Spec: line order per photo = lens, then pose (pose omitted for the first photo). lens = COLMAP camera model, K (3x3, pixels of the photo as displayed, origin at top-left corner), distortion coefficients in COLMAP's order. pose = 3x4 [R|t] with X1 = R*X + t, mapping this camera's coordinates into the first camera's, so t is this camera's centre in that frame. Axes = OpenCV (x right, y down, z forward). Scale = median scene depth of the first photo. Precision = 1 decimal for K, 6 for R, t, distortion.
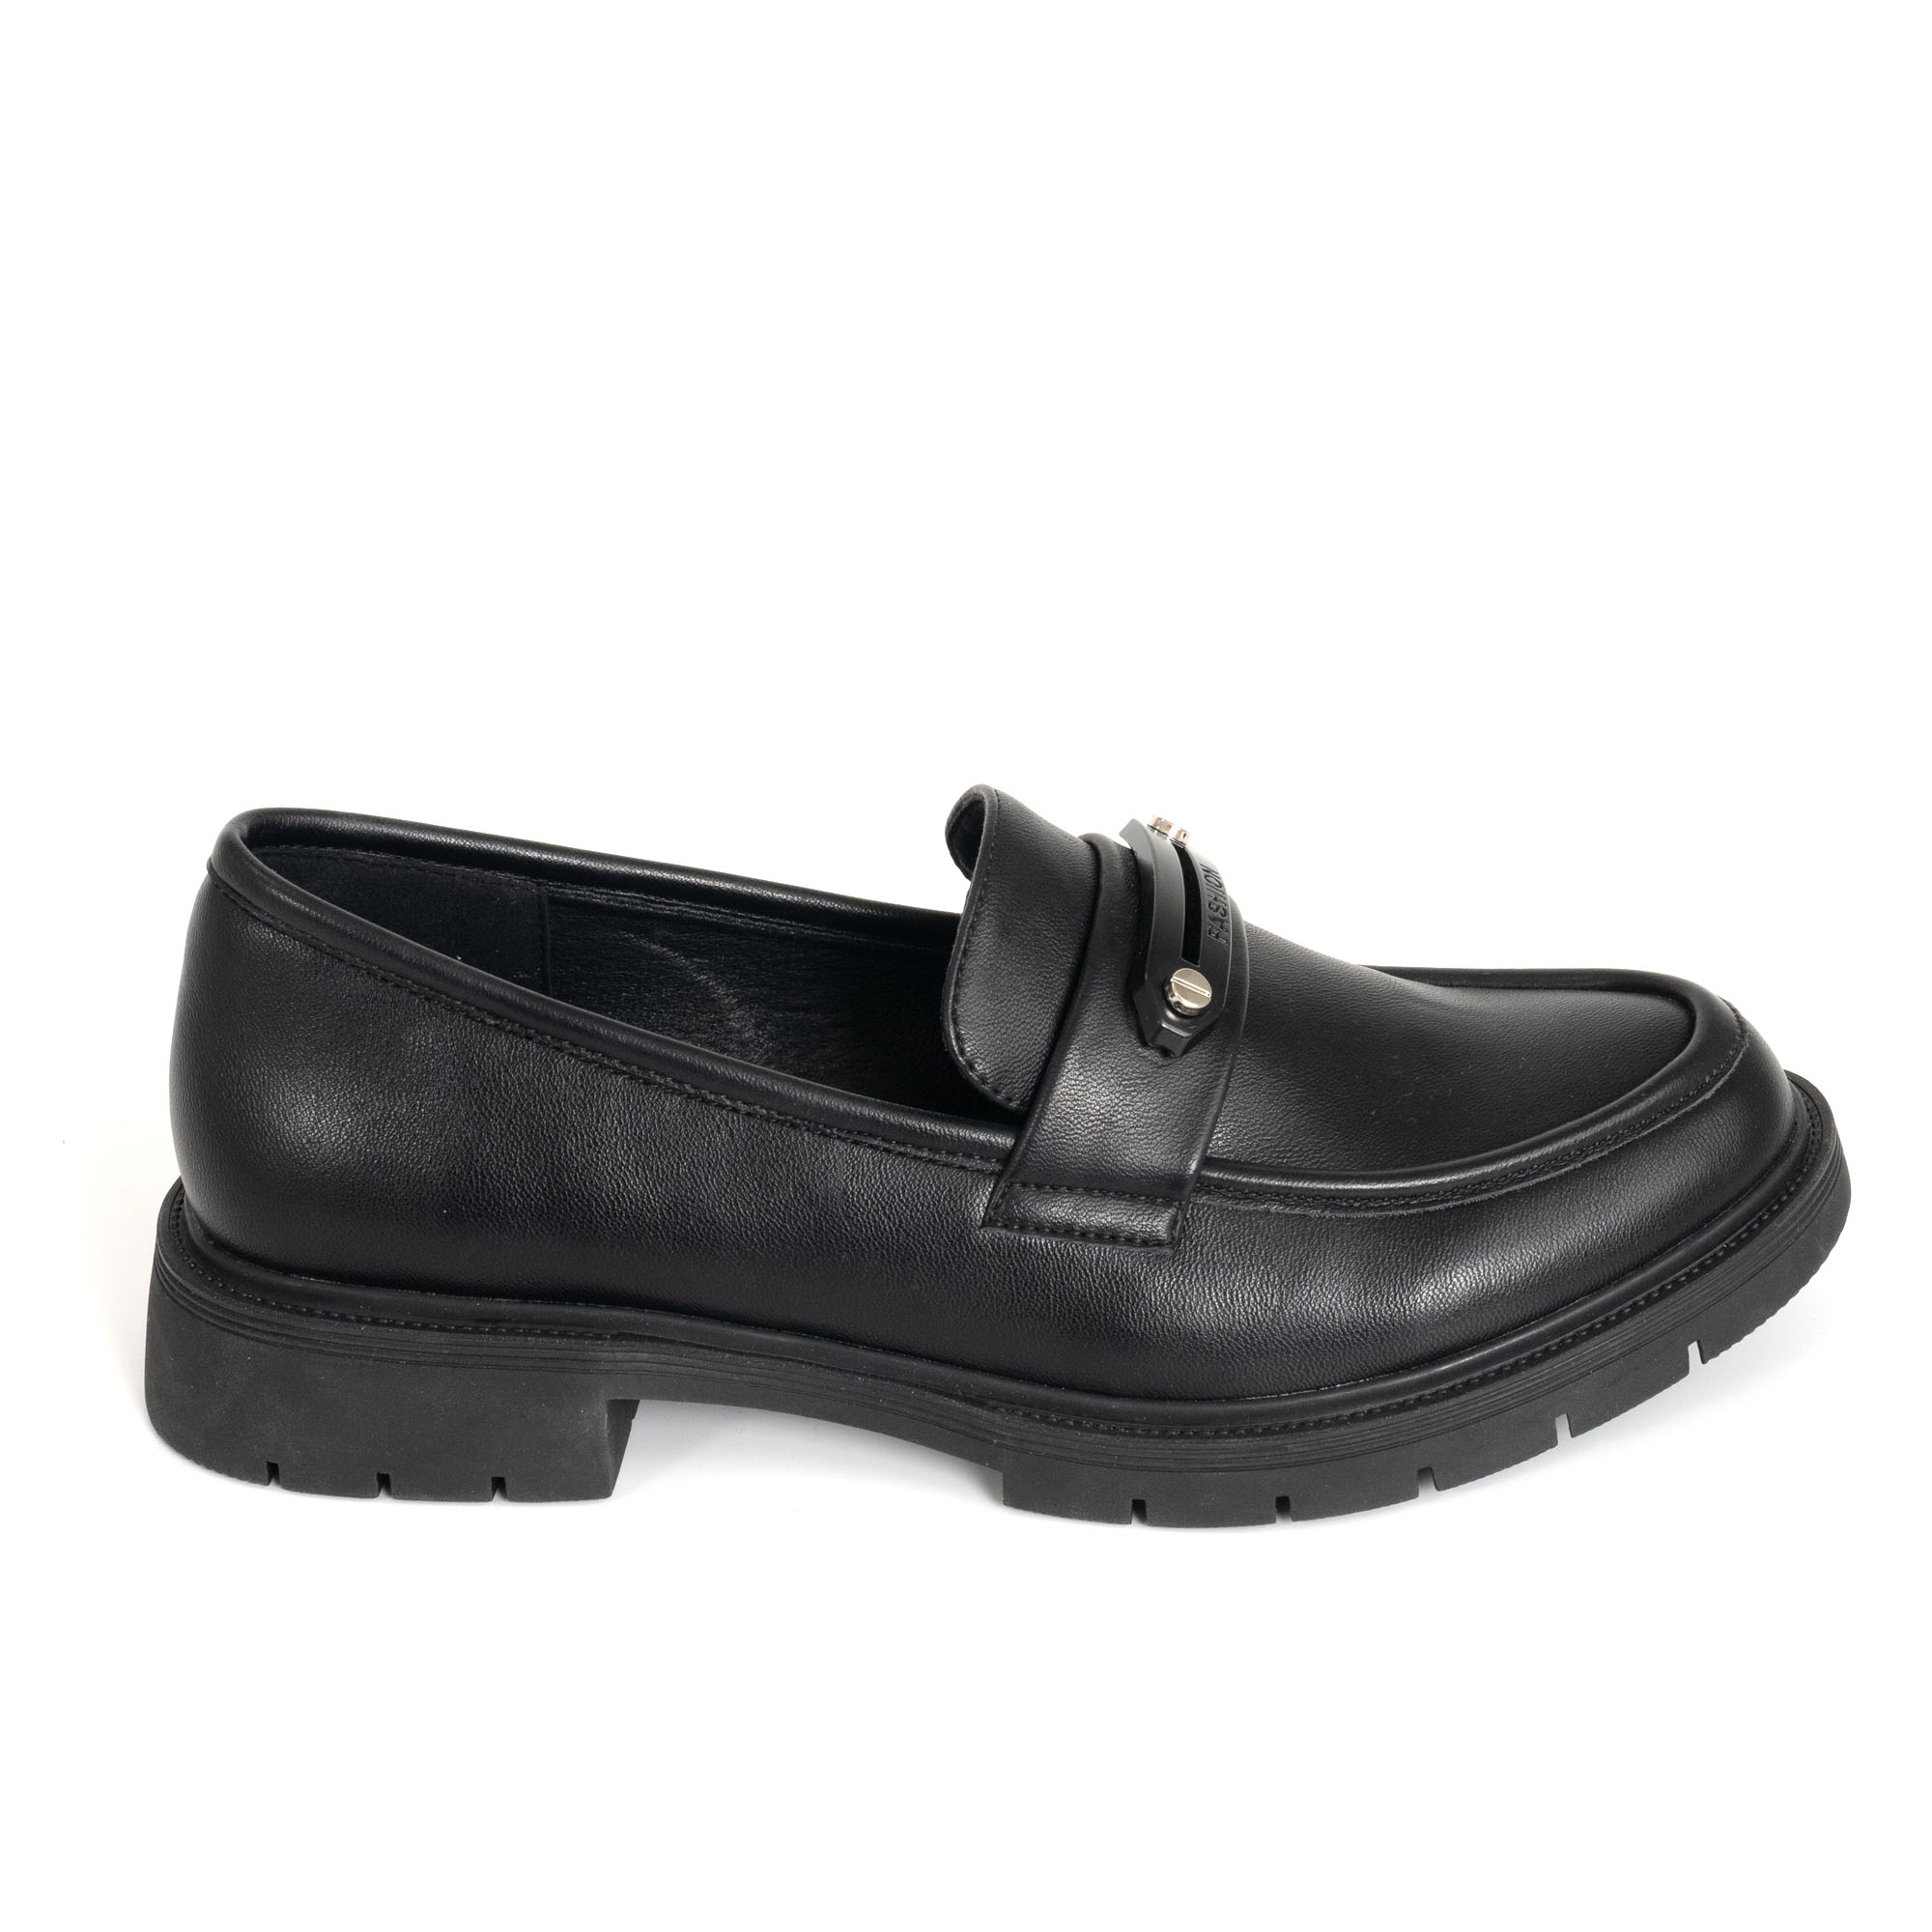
lens RADIAL K [[3368.9, 0, 966.0], [0, 3368.9, 966.0], [0, 0, 1]] dist [0.010021, -0.018377]
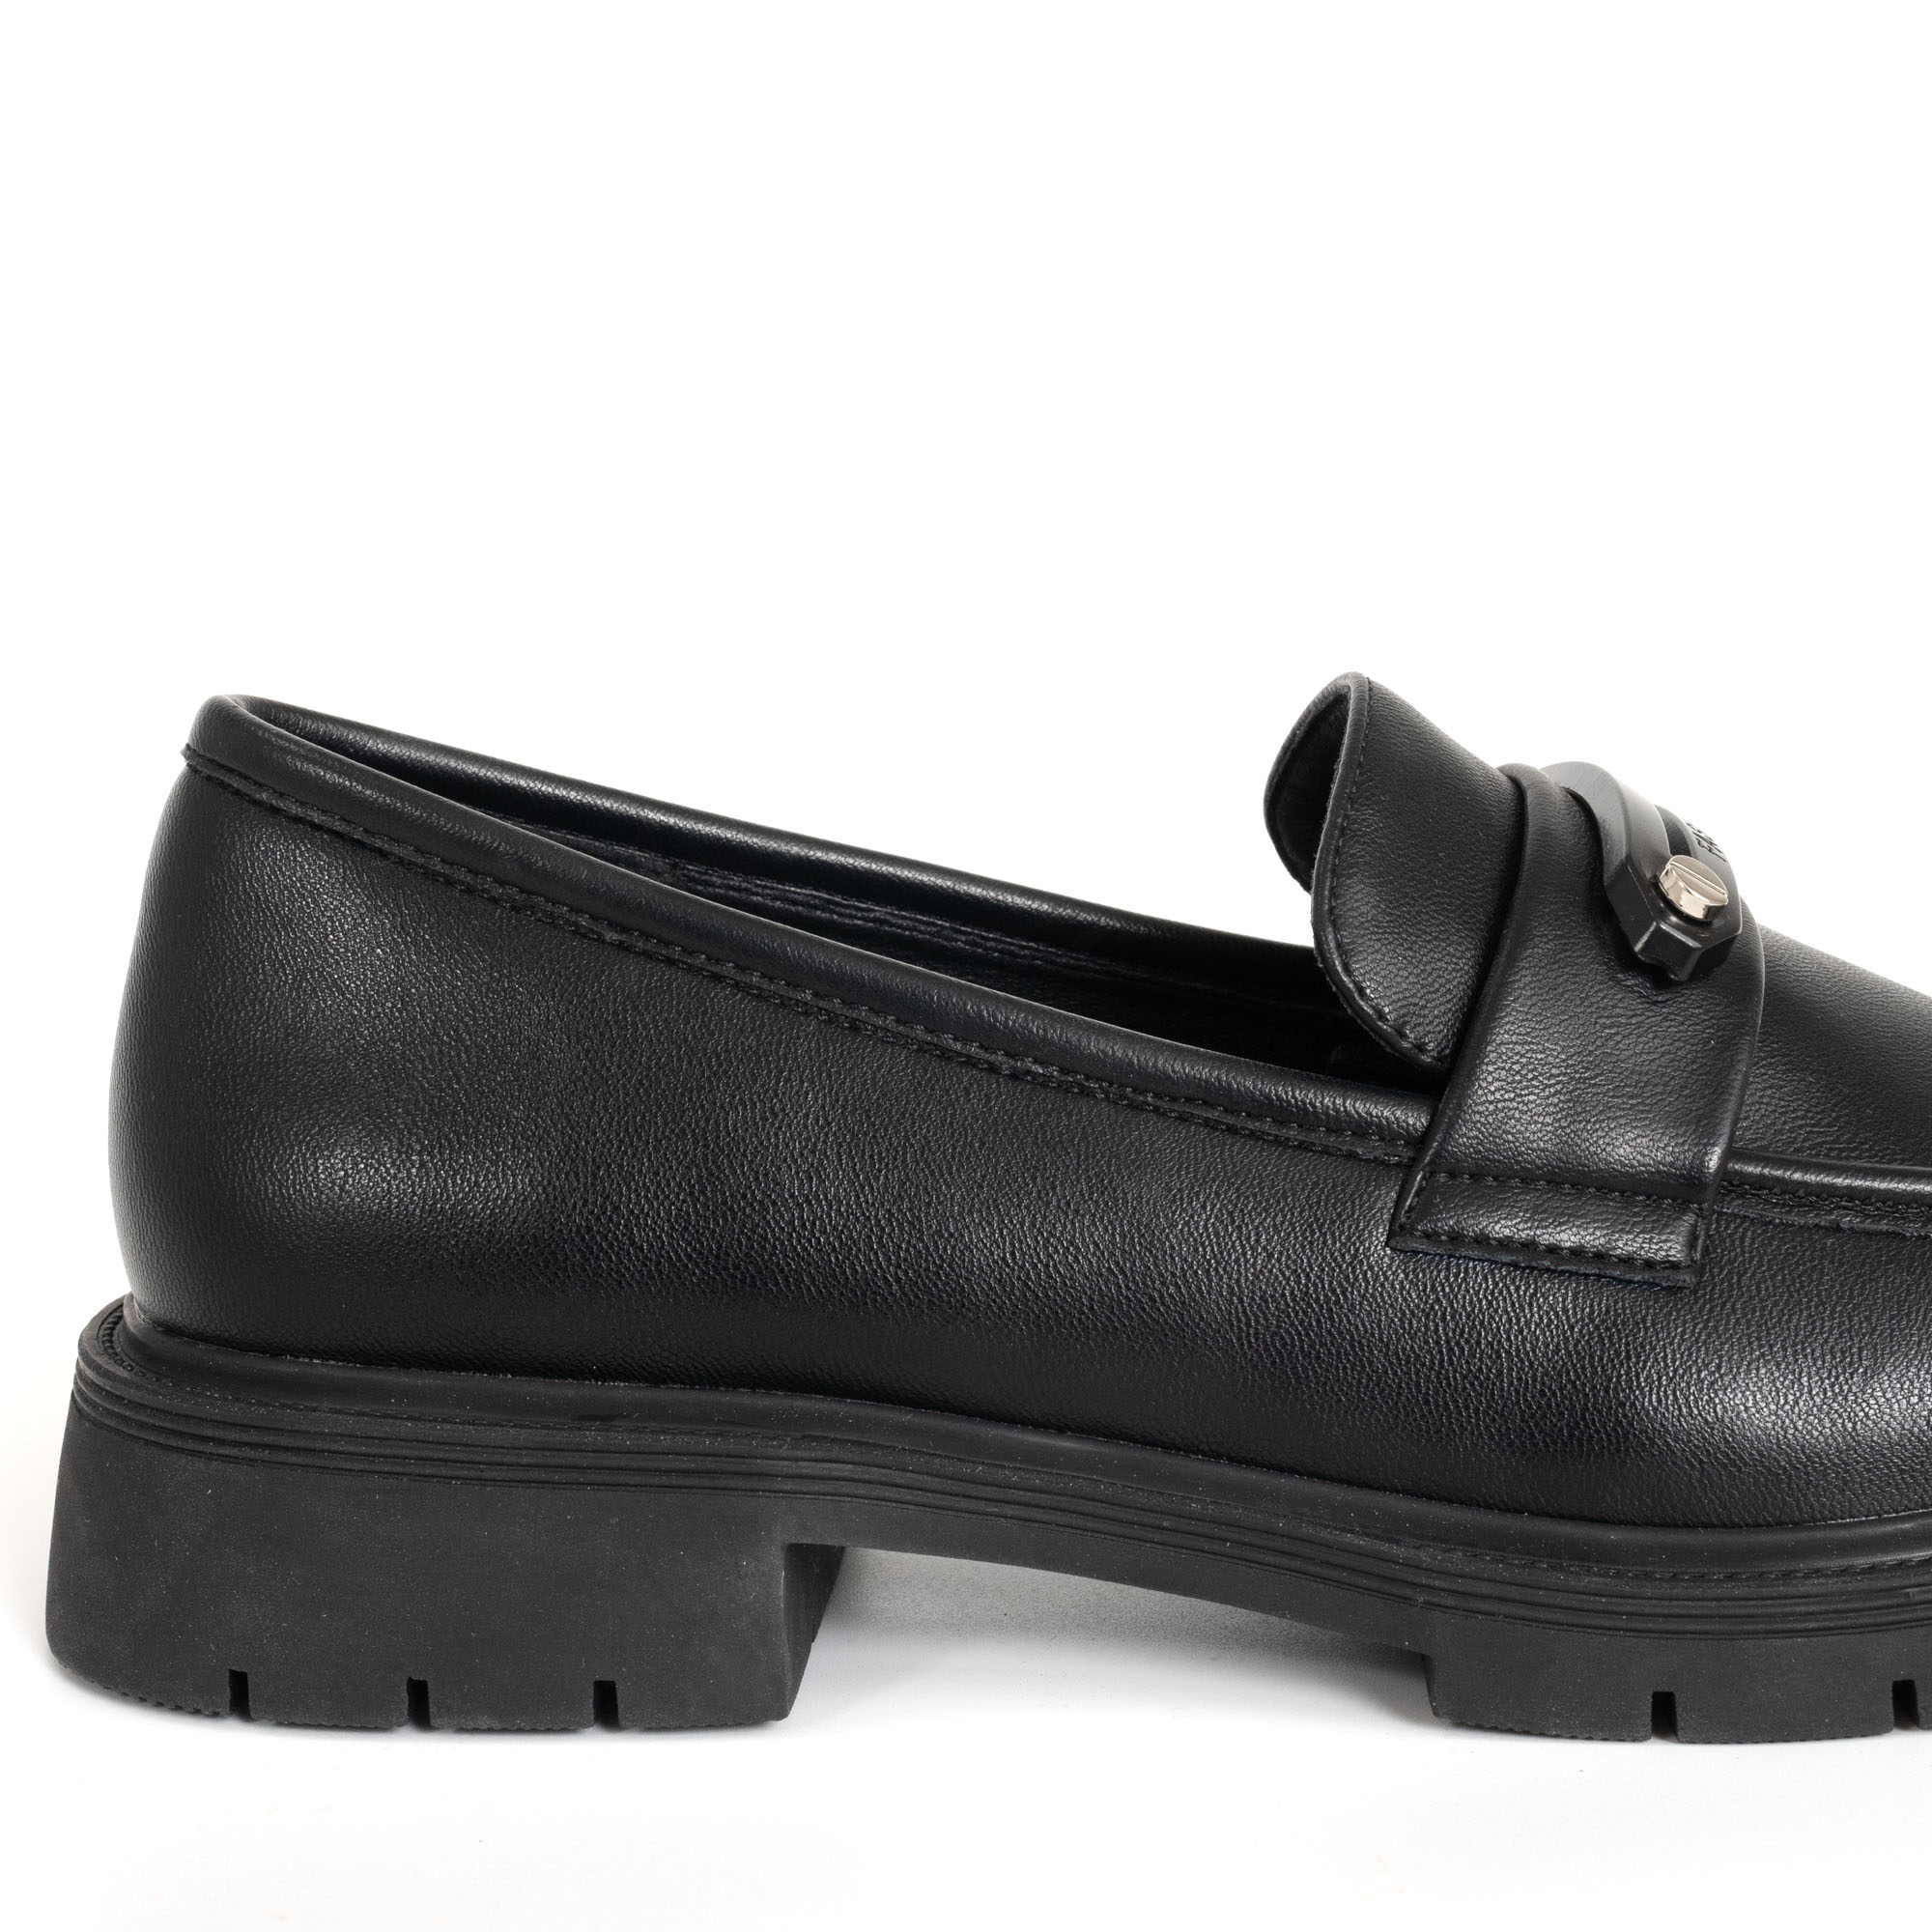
lens RADIAL K [[3368.9, 0, 966.0], [0, 3368.9, 966.0], [0, 0, 1]] dist [0.010021, -0.018377]
pose [[0.999954, -0.008934, -0.003516, -0.070654], [0.007600, 0.960333, -0.278753, 0.200568], [0.005867, 0.278713, 0.960356, 0.380161]]
